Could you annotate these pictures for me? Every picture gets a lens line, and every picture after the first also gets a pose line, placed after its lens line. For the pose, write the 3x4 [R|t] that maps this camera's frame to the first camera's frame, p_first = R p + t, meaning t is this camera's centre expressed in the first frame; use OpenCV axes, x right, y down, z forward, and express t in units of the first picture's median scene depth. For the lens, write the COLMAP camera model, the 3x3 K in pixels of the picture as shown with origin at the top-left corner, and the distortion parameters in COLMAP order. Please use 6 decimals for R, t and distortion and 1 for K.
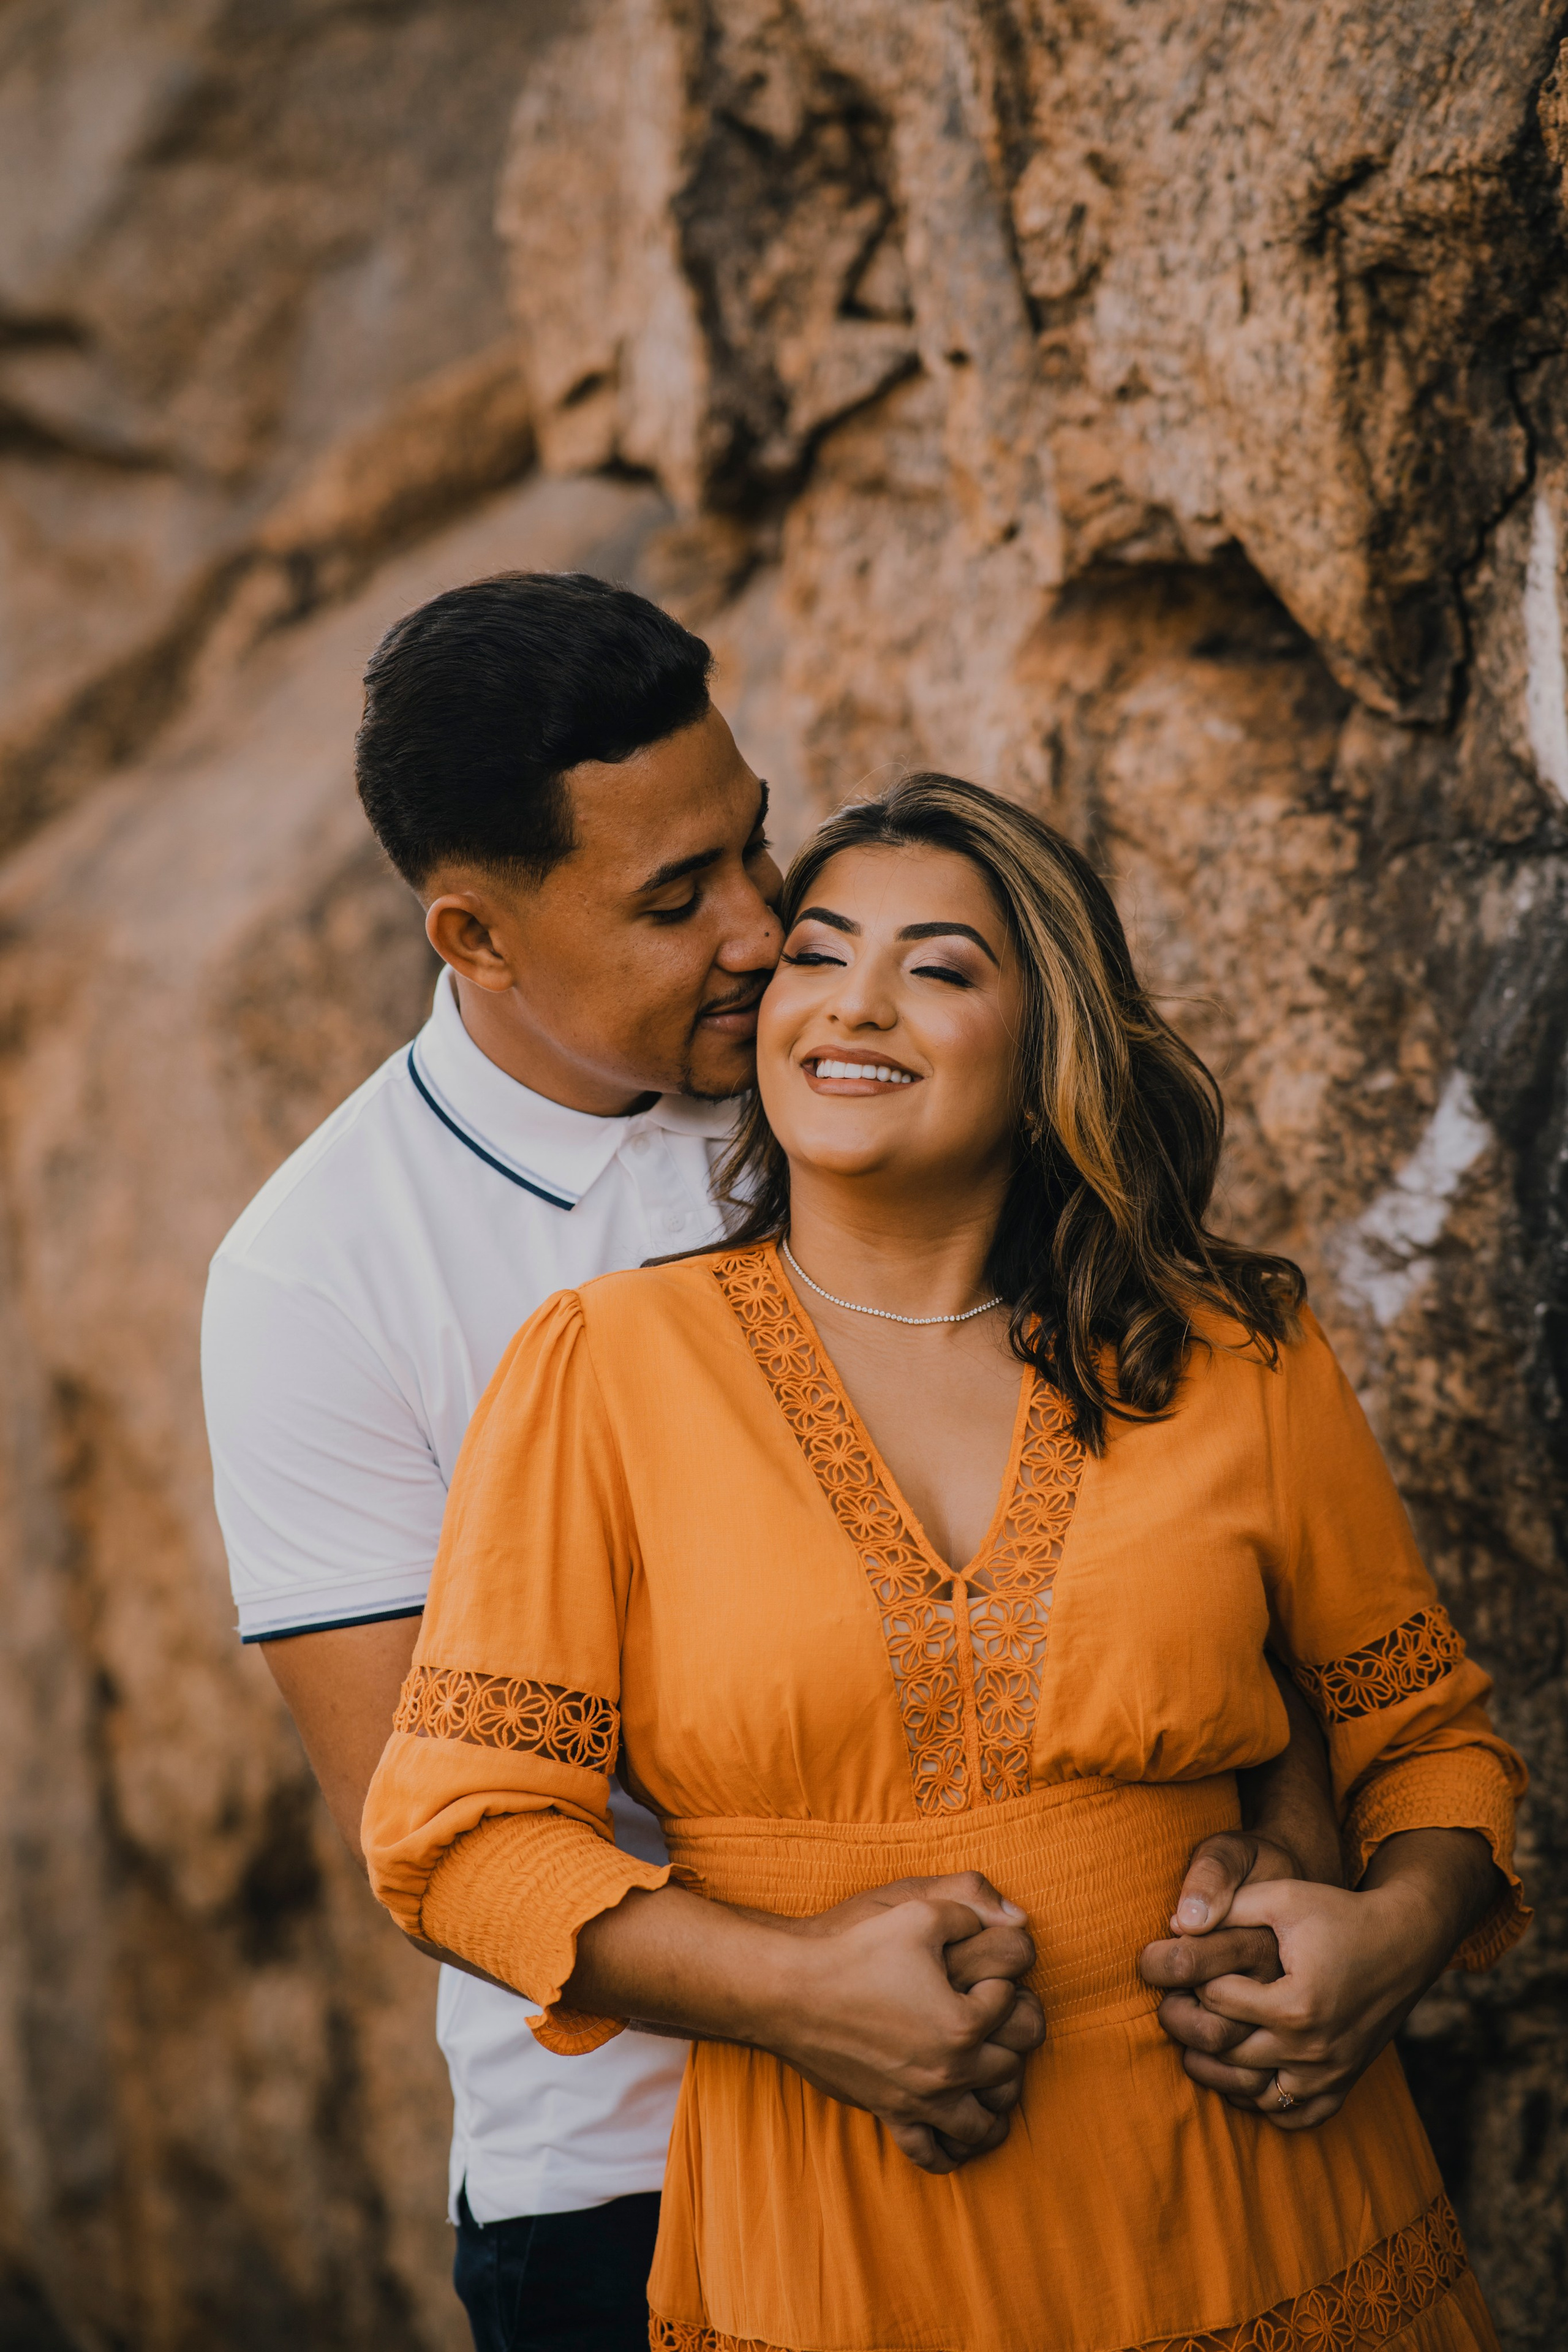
lens RADIAL K [[5838.4, 0, 780.6], [0, 5838.4, 1178.3], [0, 0, 1]] dist [0.547746, -1.578473]
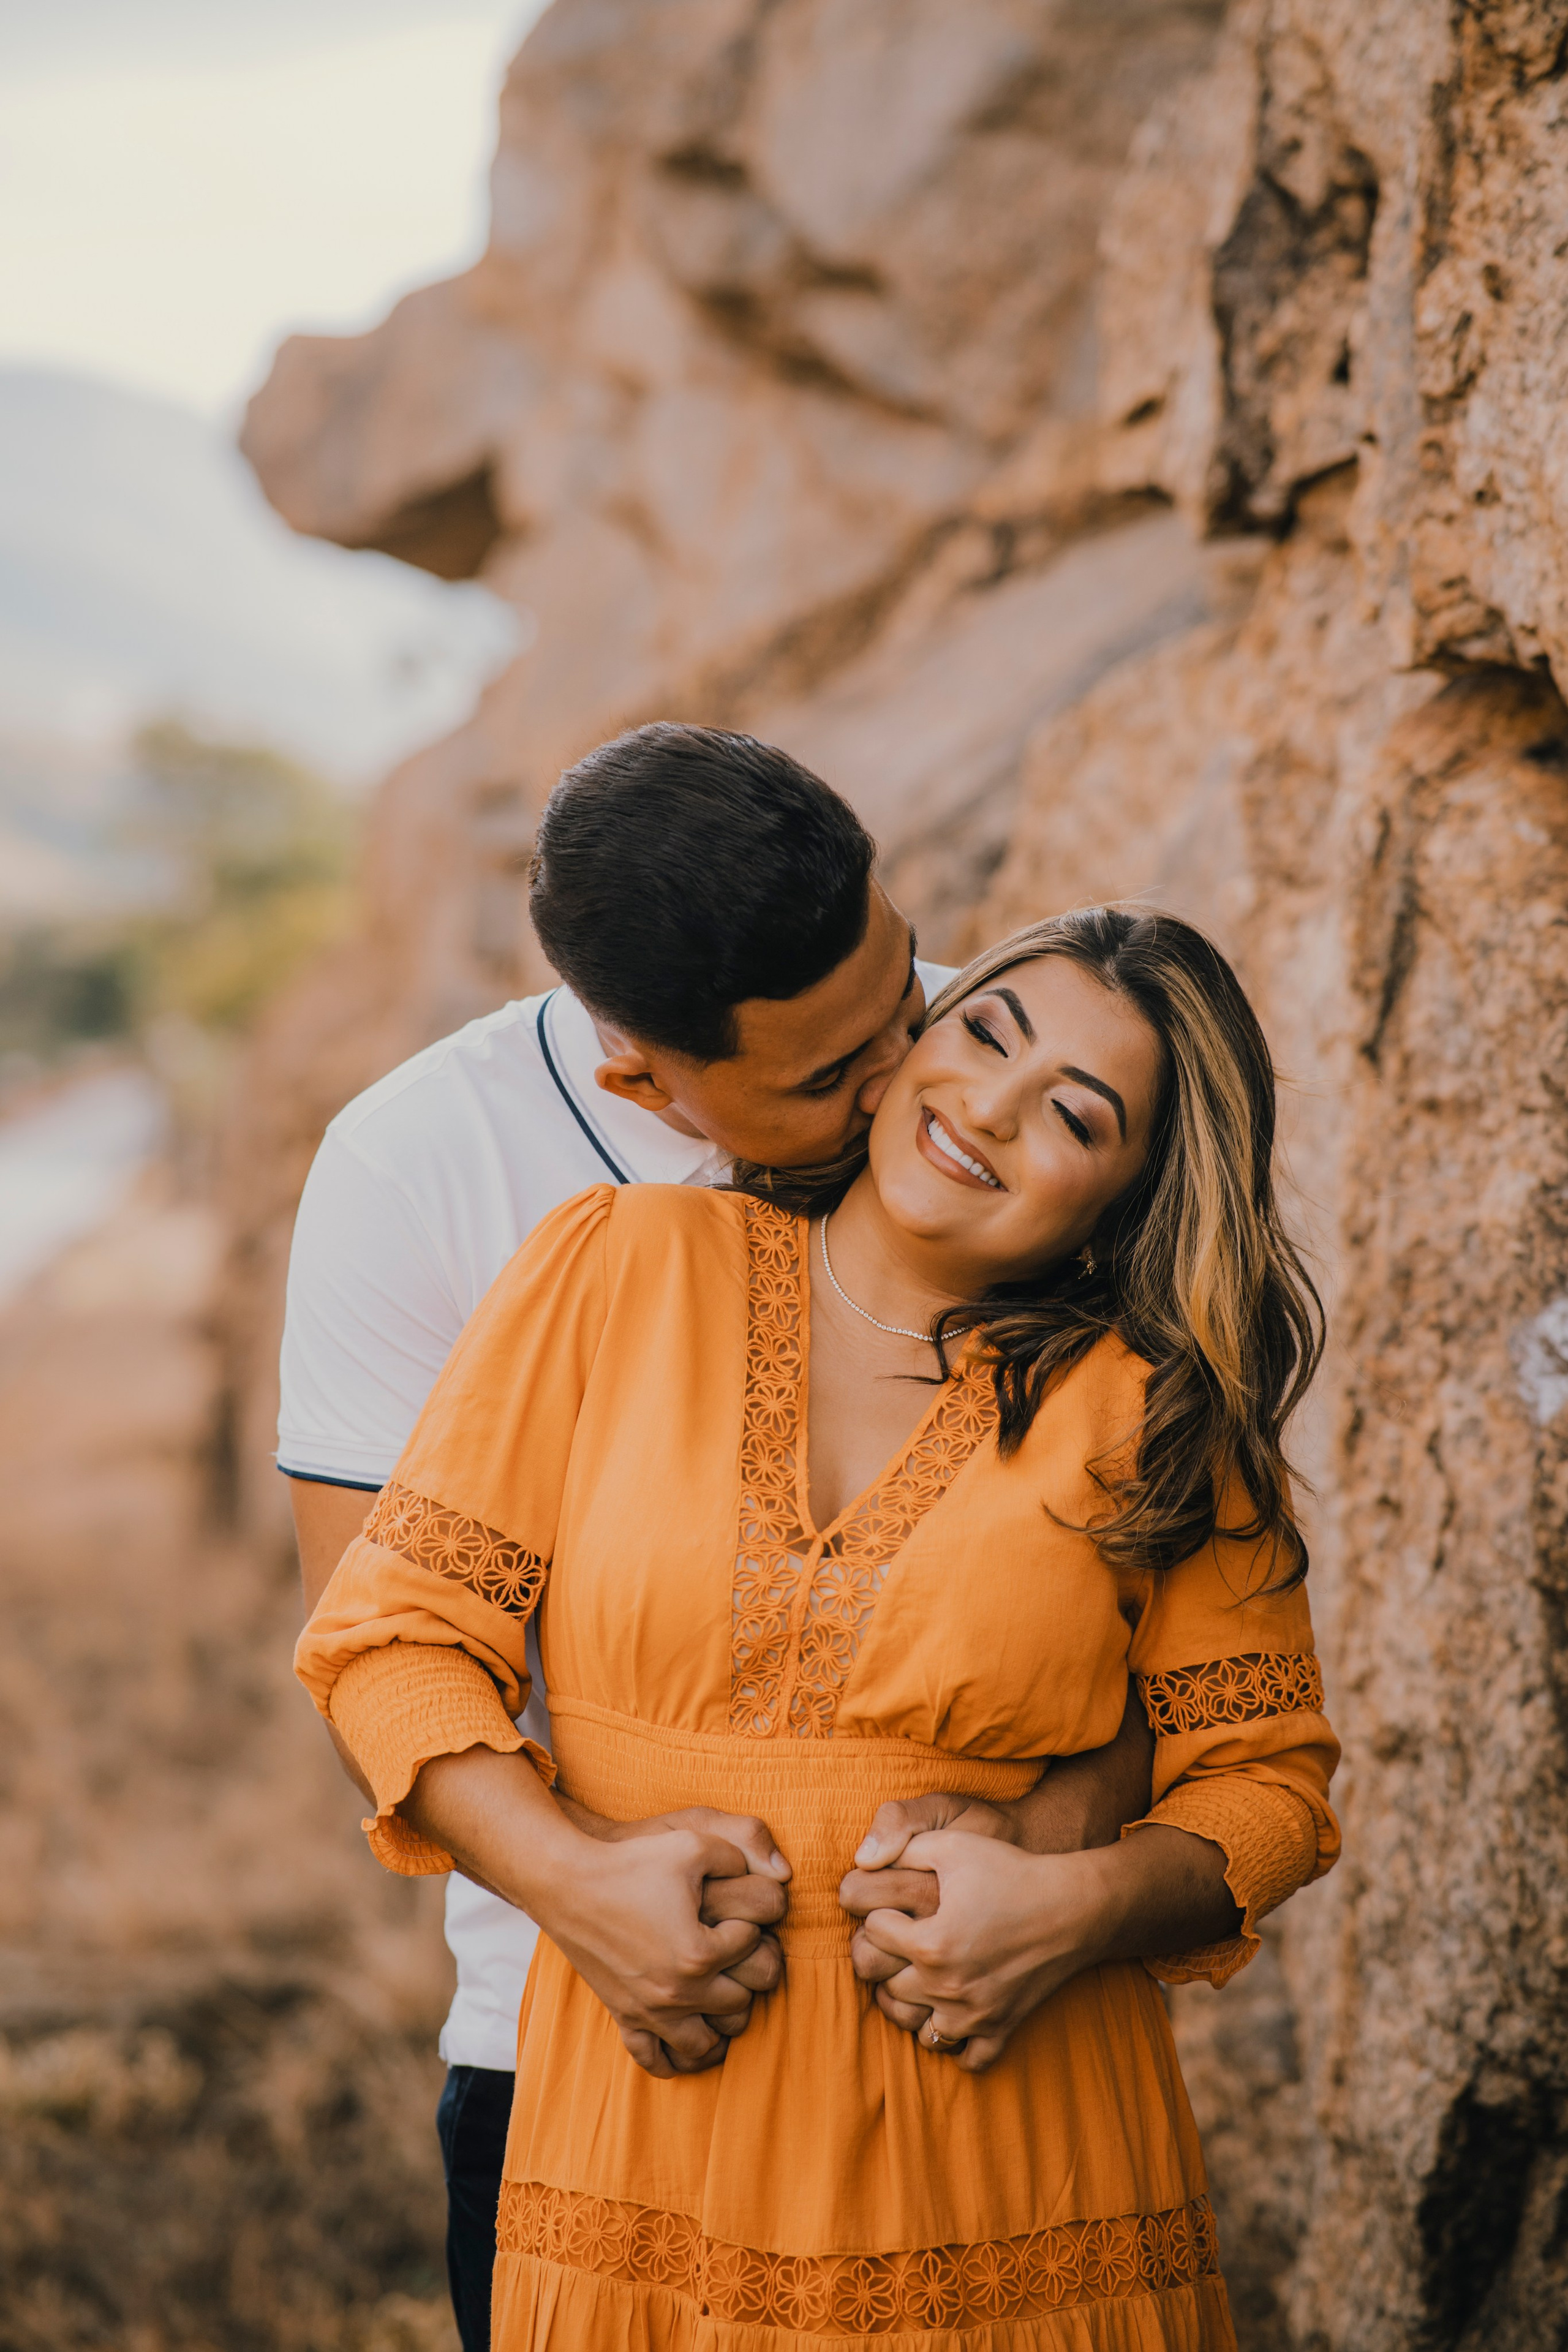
lens RADIAL K [[5803.6, 0, 779.5], [0, 5803.6, 1176.8], [0, 0, 1]] dist [0.559836, -1.970280]
pose [[0.970332, 0.171066, -0.170860, 0.139884], [-0.169355, 0.985247, 0.024648, -0.020382], [0.172556, 0.005020, 0.984987, -0.042609]]
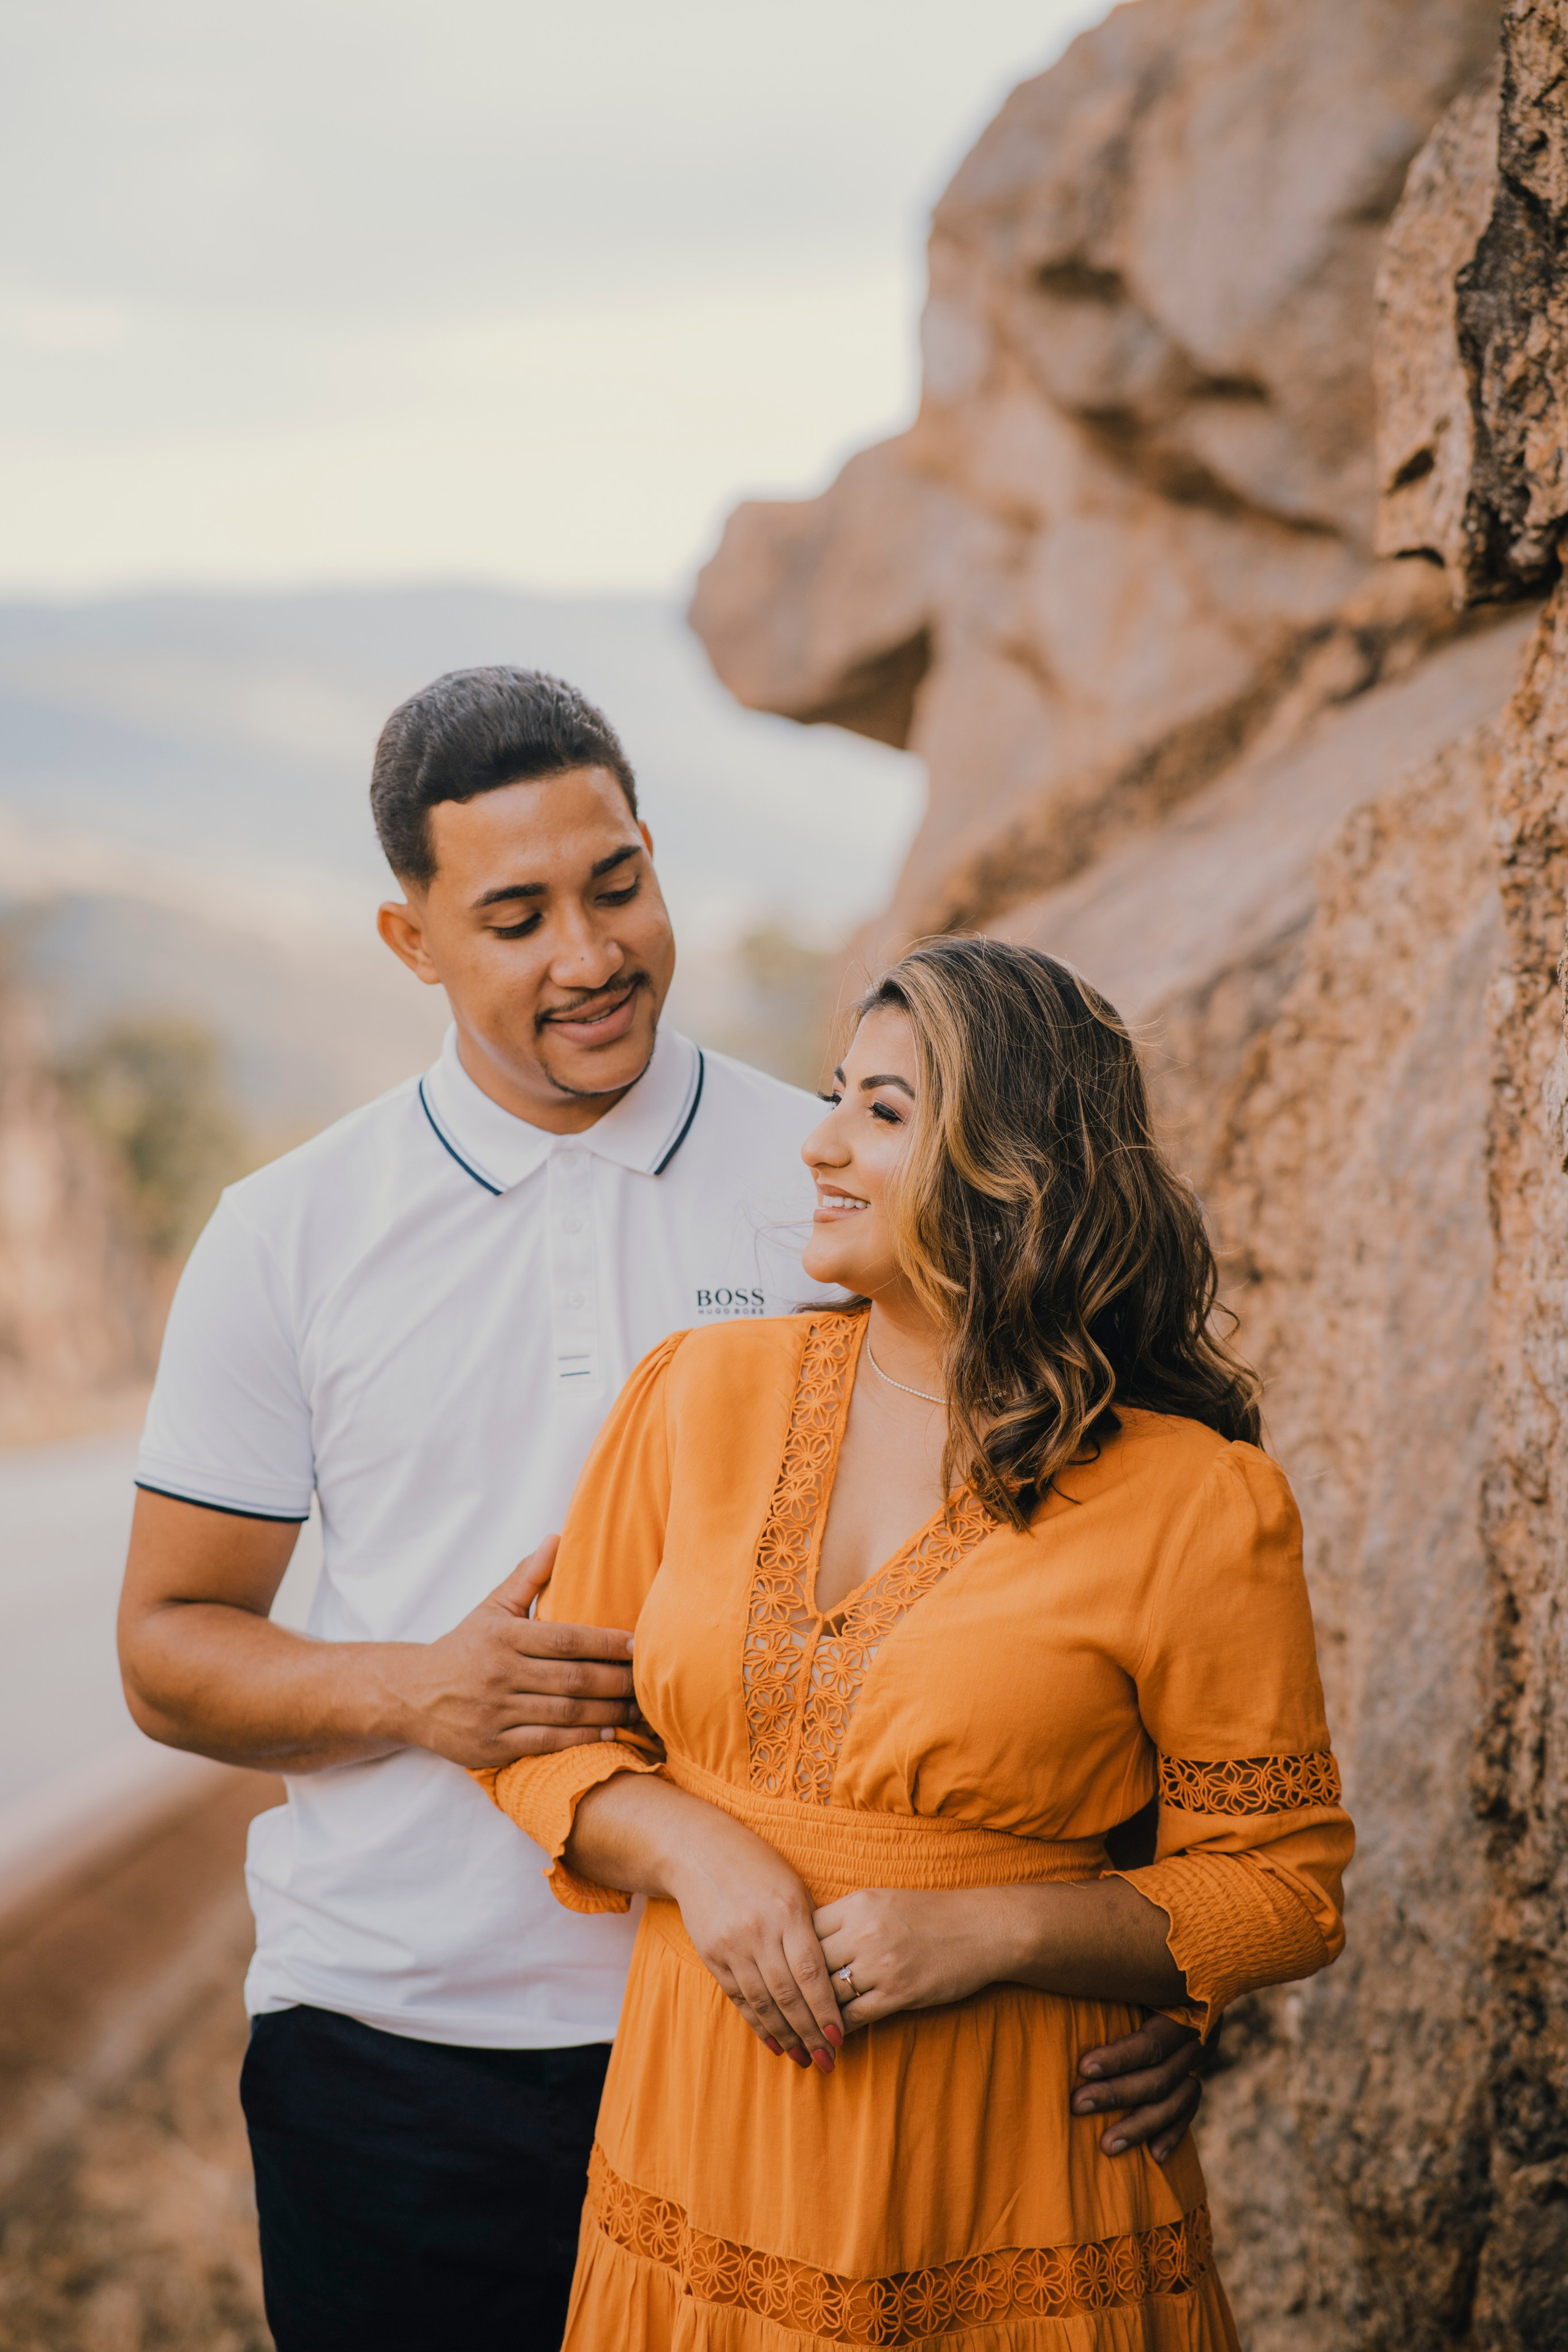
lens RADIAL K [[5760.2, 0, 794.9], [0, 5760.2, 1187.7], [0, 0, 1]] dist [0.551487, -2.322542]
pose [[0.949647, 0.142792, -0.278891, 0.195446], [-0.146052, 0.989234, 0.009168, -0.020975], [0.277198, 0.032026, 0.960279, 0.125028]]
